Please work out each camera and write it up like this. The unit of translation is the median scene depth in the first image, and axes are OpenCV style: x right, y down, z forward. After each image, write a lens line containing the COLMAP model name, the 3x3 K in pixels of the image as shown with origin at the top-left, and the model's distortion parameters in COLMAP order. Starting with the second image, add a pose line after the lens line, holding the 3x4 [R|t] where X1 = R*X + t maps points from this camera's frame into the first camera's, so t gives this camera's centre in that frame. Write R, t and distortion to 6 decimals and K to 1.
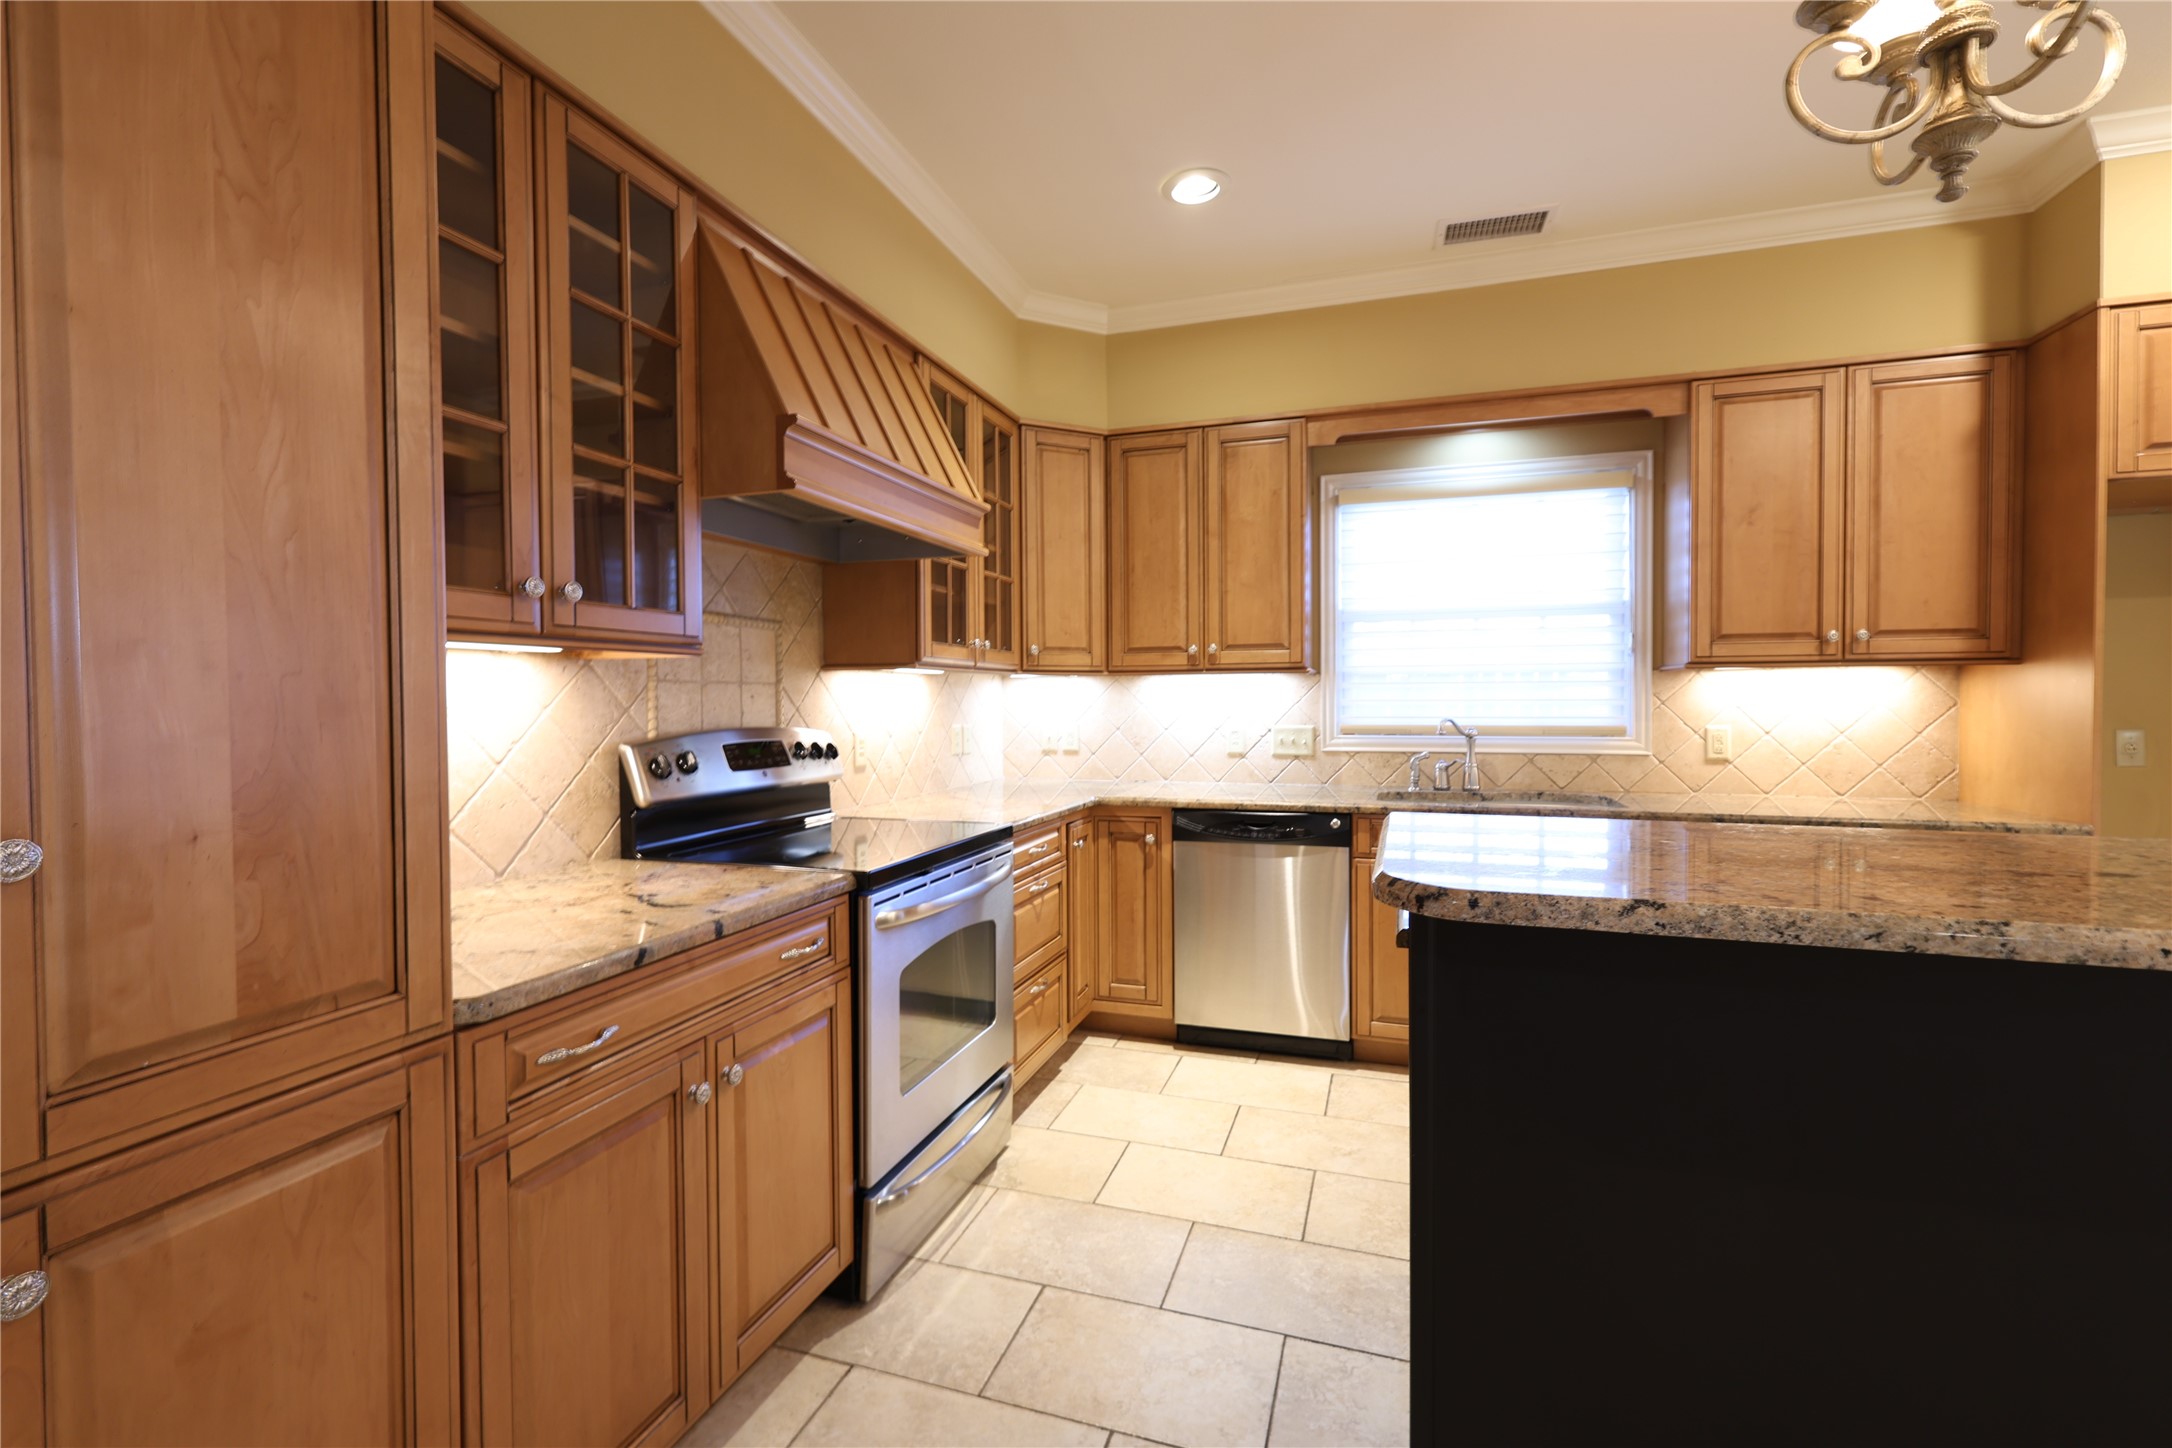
lens RADIAL K [[936.0, 0, 1084.3], [0, 936.0, 718.0], [0, 0, 1]] dist [0.002063, 0.000099]
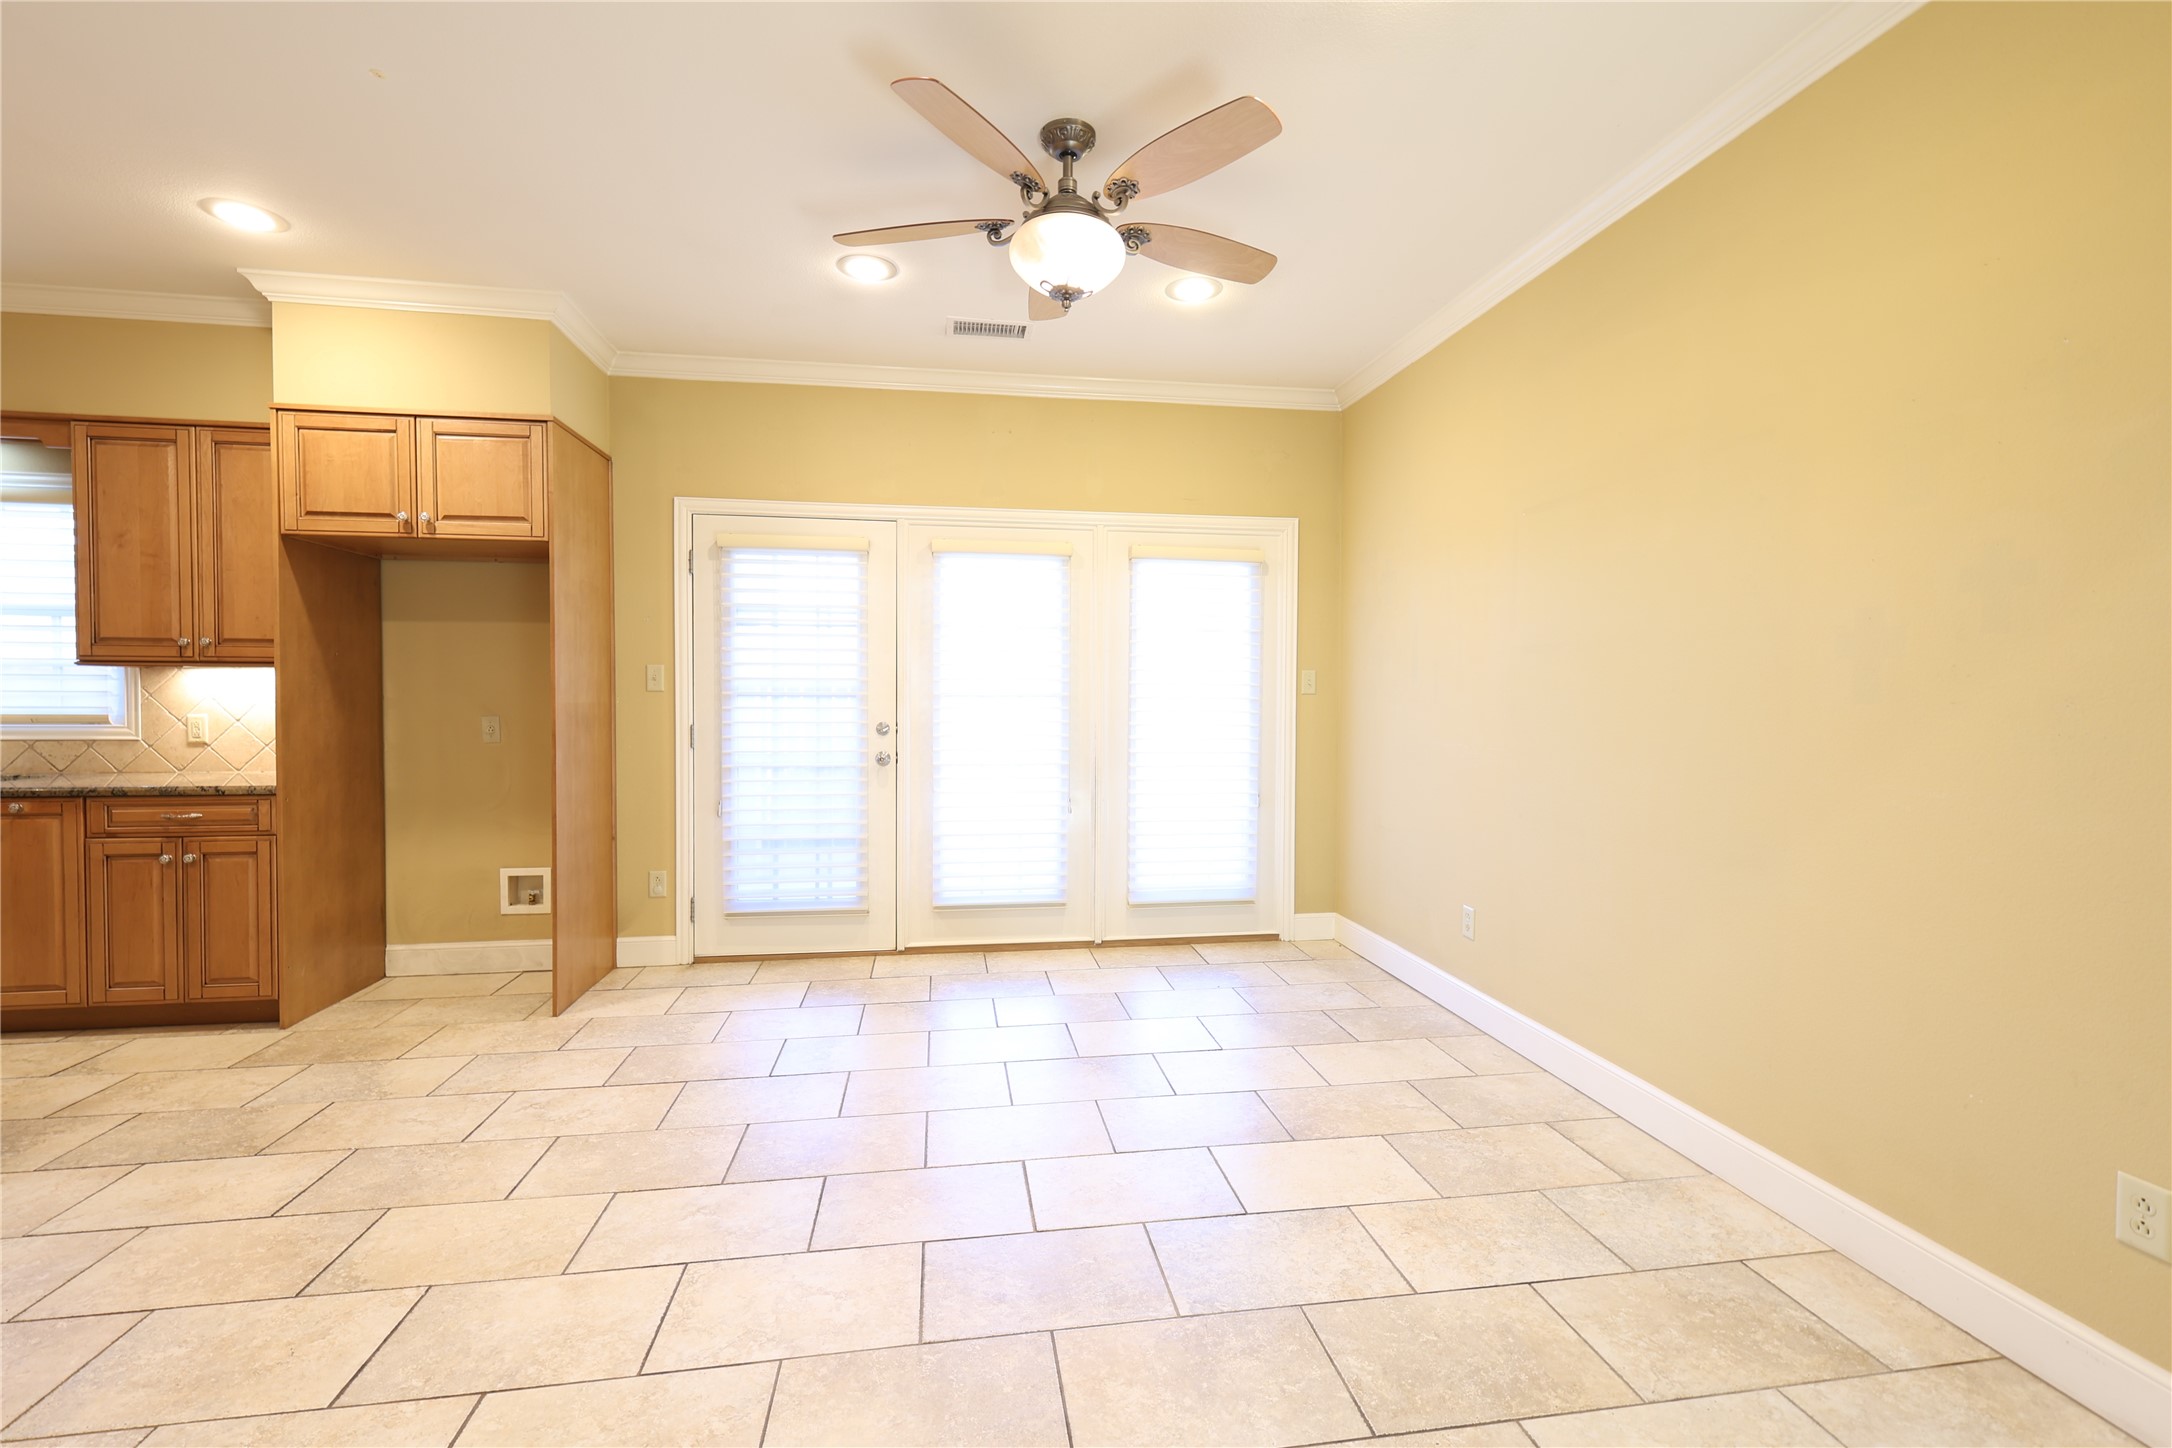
lens RADIAL K [[936.0, 0, 1084.3], [0, 936.0, 718.0], [0, 0, 1]] dist [0.002063, 0.000099]
pose [[0.888274, 0.001056, 0.459312, 1.300874], [-0.003098, 0.999988, 0.003693, 0.005202], [-0.459303, -0.004704, 0.888267, -0.661680]]
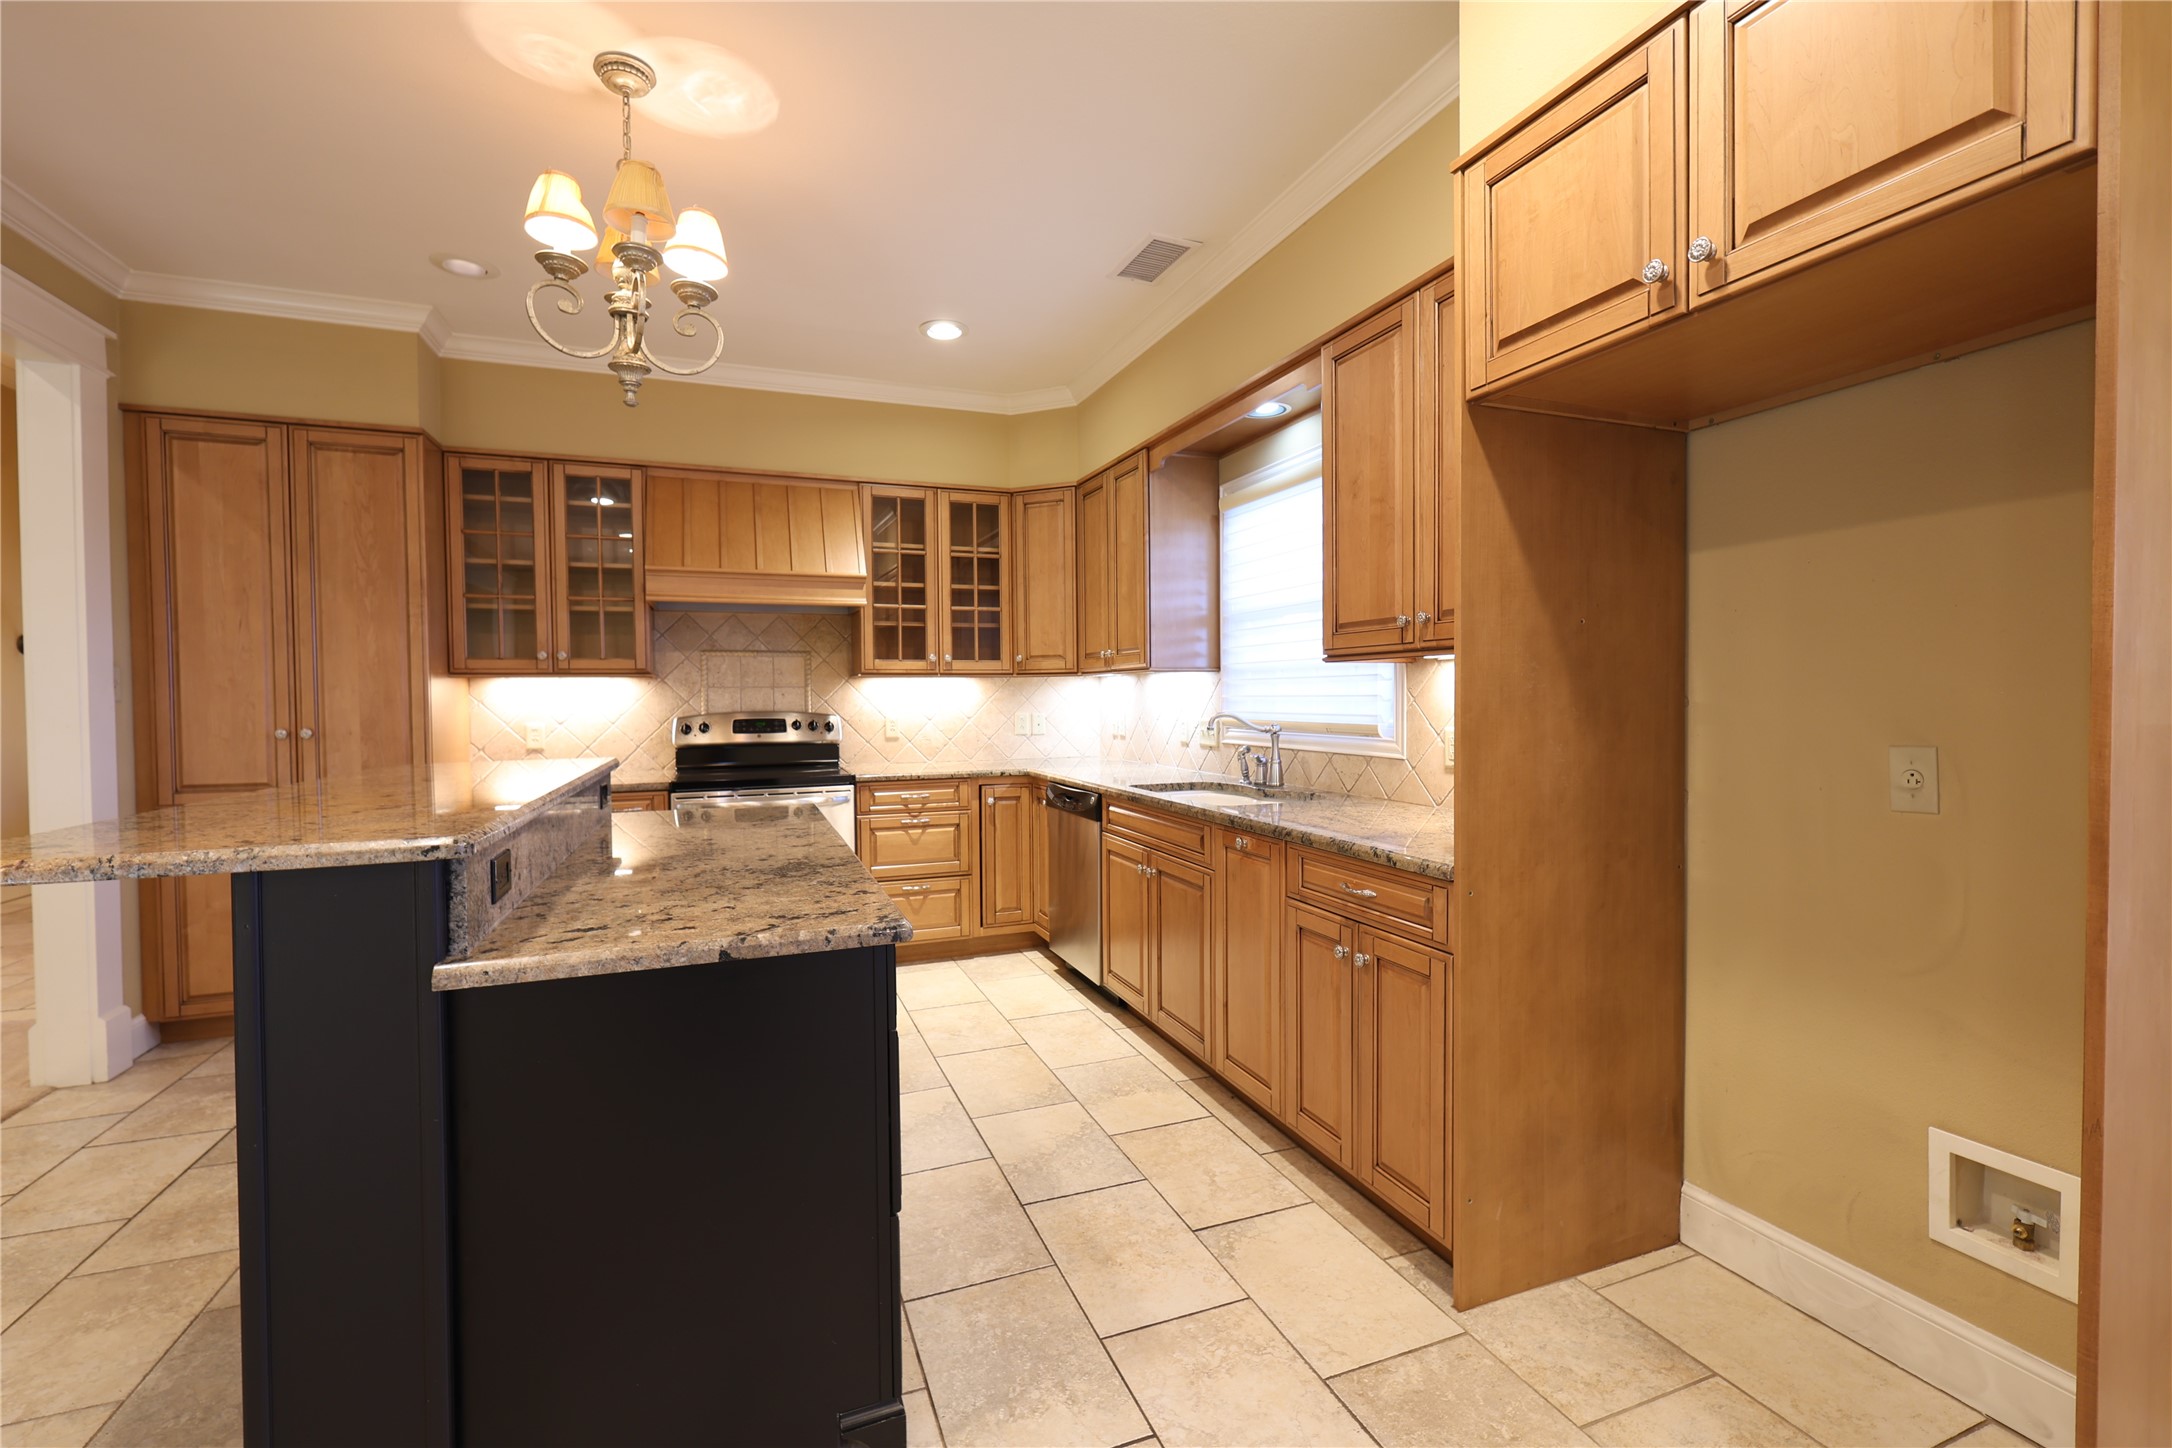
lens RADIAL K [[937.4, 0, 1088.5], [0, 937.4, 720.5], [0, 0, 1]] dist [0.000883, 0.000489]
pose [[0.639960, 0.021848, -0.768098, 1.273045], [-0.010855, 0.999753, 0.019394, -0.012392], [0.768332, -0.004074, 0.640039, 0.255204]]
